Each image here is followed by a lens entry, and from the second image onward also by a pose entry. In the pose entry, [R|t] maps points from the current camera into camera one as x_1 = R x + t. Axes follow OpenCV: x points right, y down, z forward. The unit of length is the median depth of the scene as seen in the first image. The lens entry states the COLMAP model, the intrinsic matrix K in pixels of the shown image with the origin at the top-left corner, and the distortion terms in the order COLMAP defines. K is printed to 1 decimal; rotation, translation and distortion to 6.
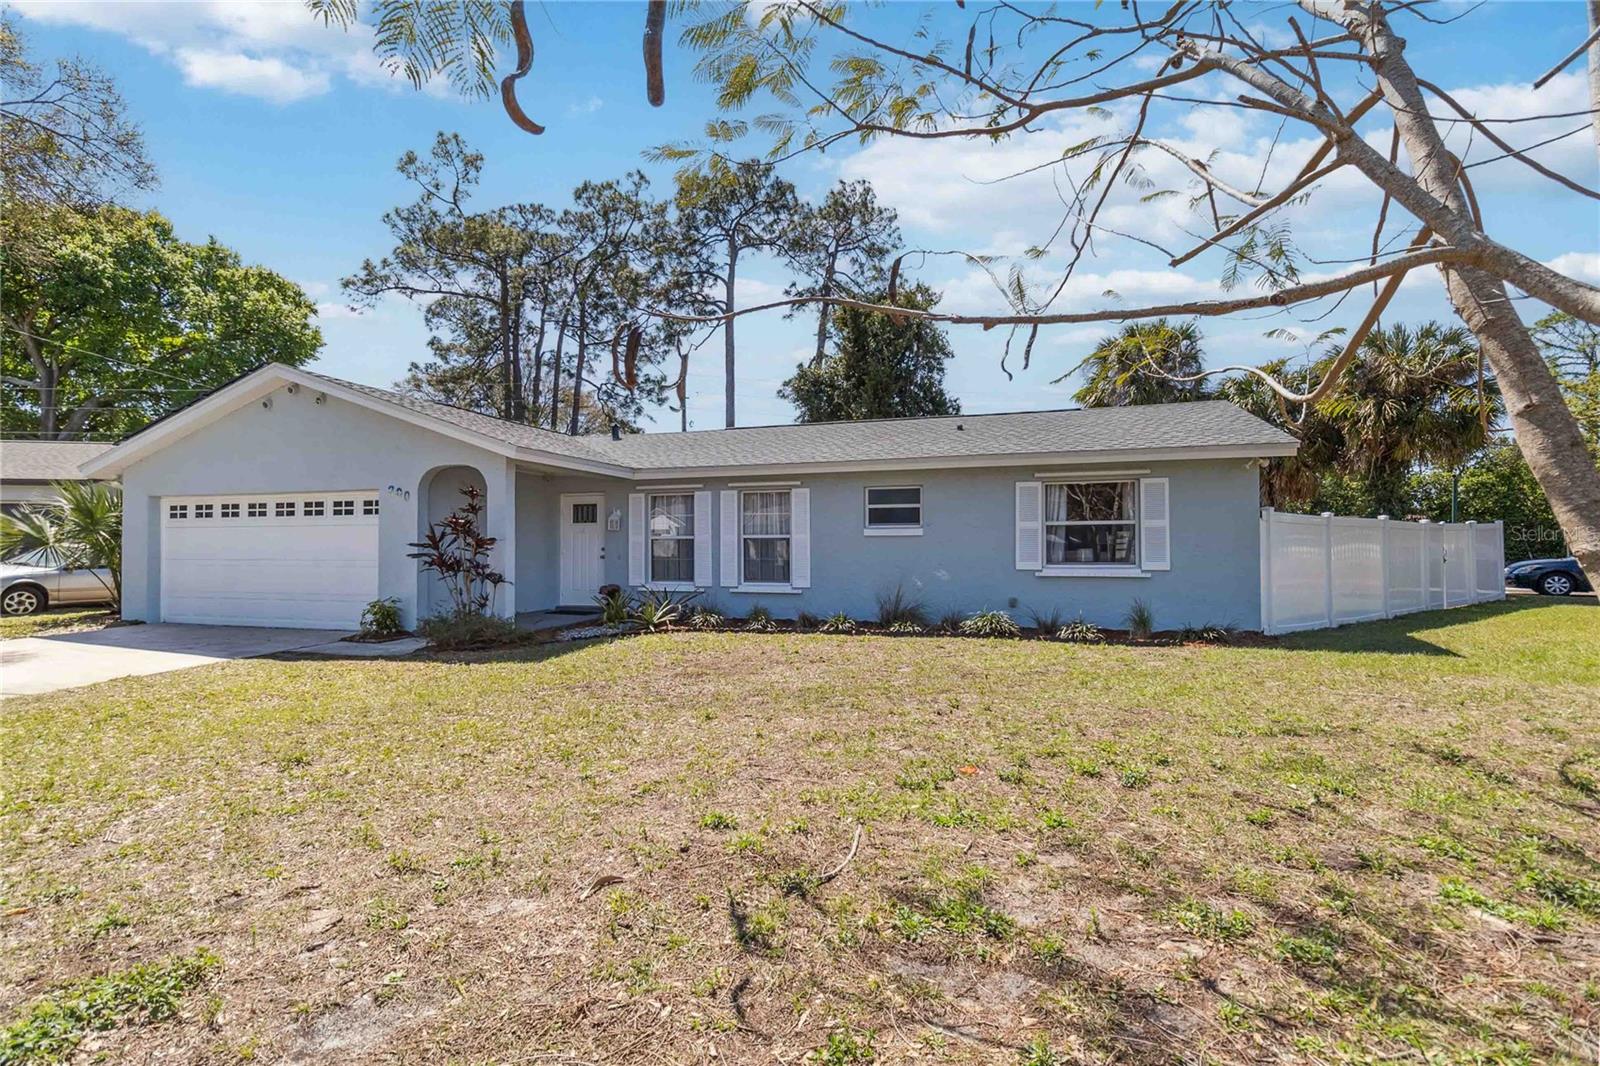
lens RADIAL K [[740.9, 0, 804.1], [0, 740.9, 555.0], [0, 0, 1]] dist [0.001564, 0.000301]
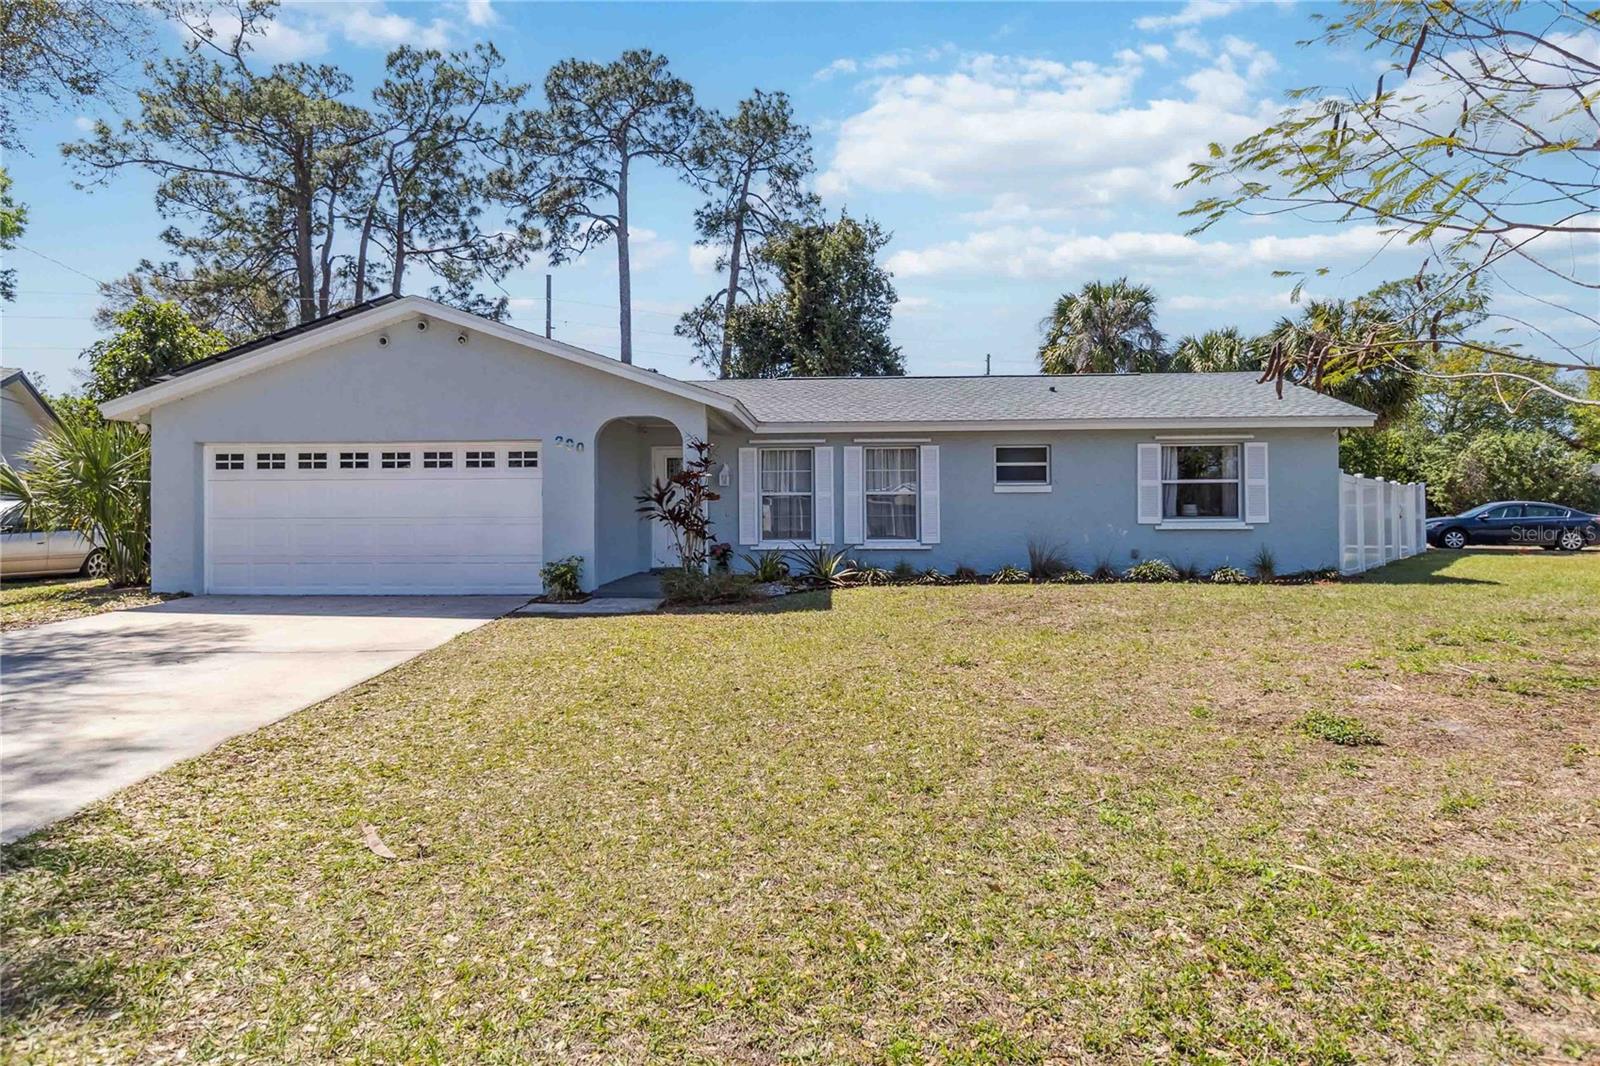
lens RADIAL K [[907.8, 0, 800.0], [0, 907.8, 533.0], [0, 0, 1]] dist [0.012857, -0.023431]
pose [[0.967665, -0.008233, 0.252104, -0.238342], [0.005210, 0.999906, 0.012657, 0.006252], [-0.252185, -0.010934, 0.967617, -0.076680]]
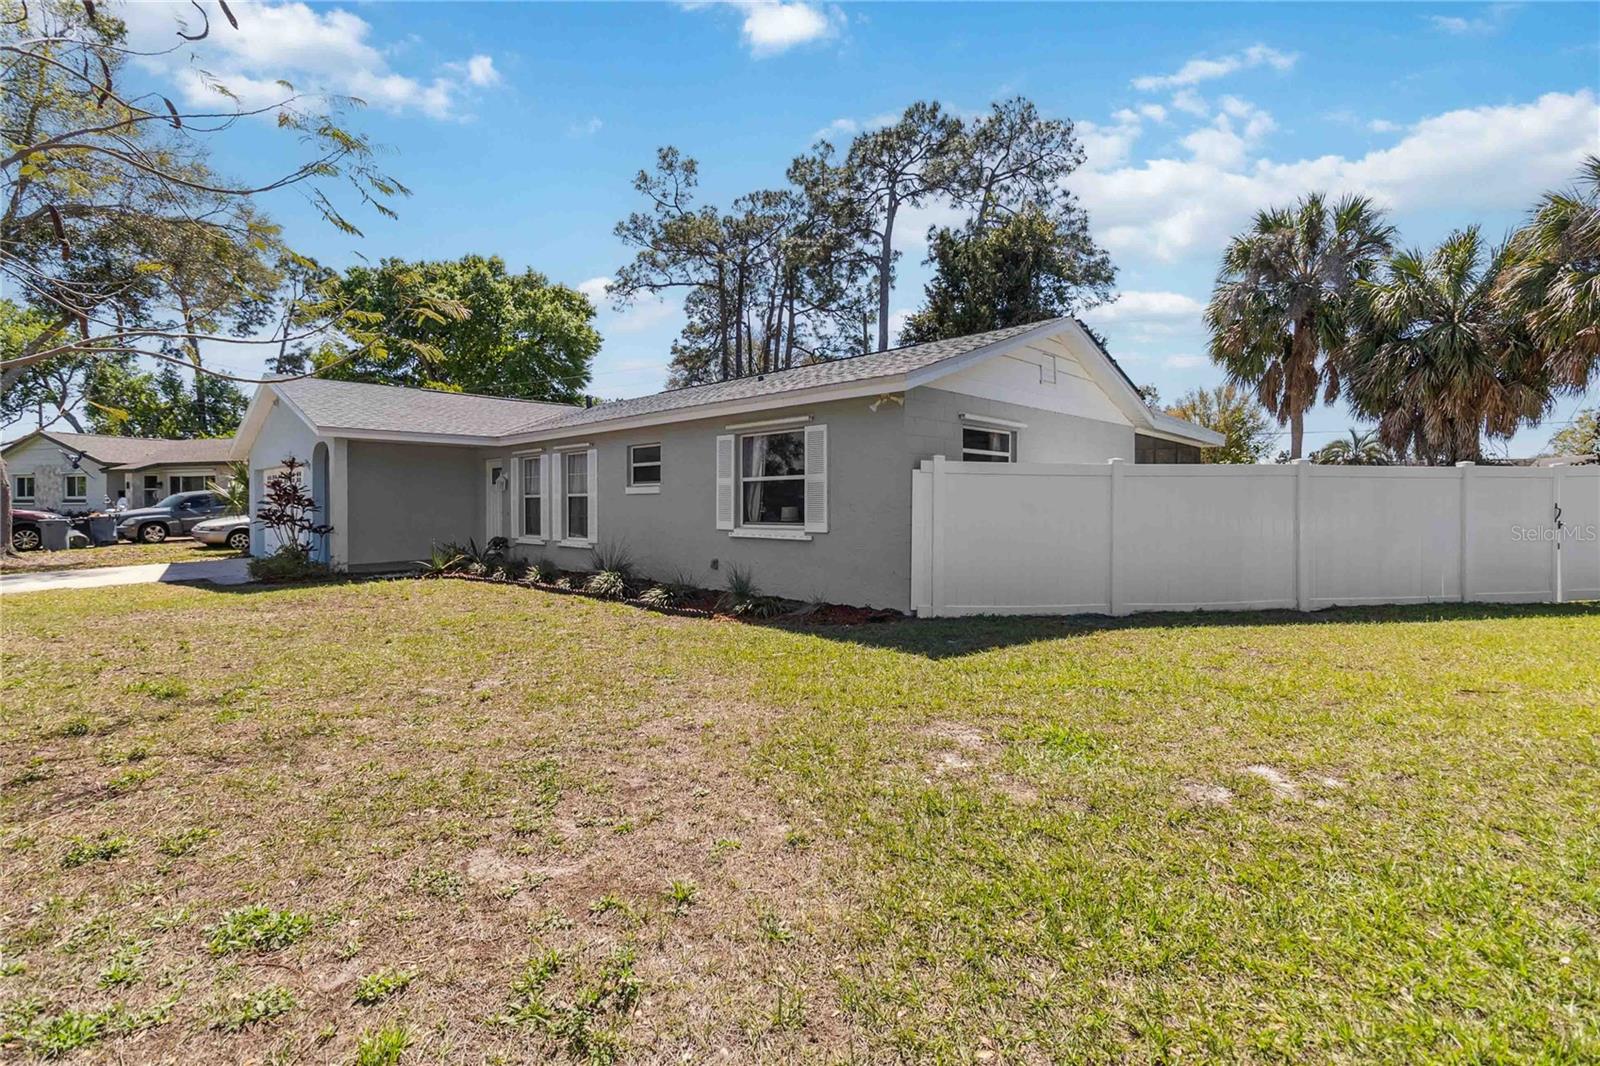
lens RADIAL K [[745.6, 0, 788.6], [0, 745.6, 511.0], [0, 0, 1]] dist [0.000493, -0.000027]
pose [[0.881472, 0.004924, -0.472210, 0.360669], [-0.005701, 0.999984, -0.000215, -0.001675], [0.472201, 0.002882, 0.881486, 0.094738]]
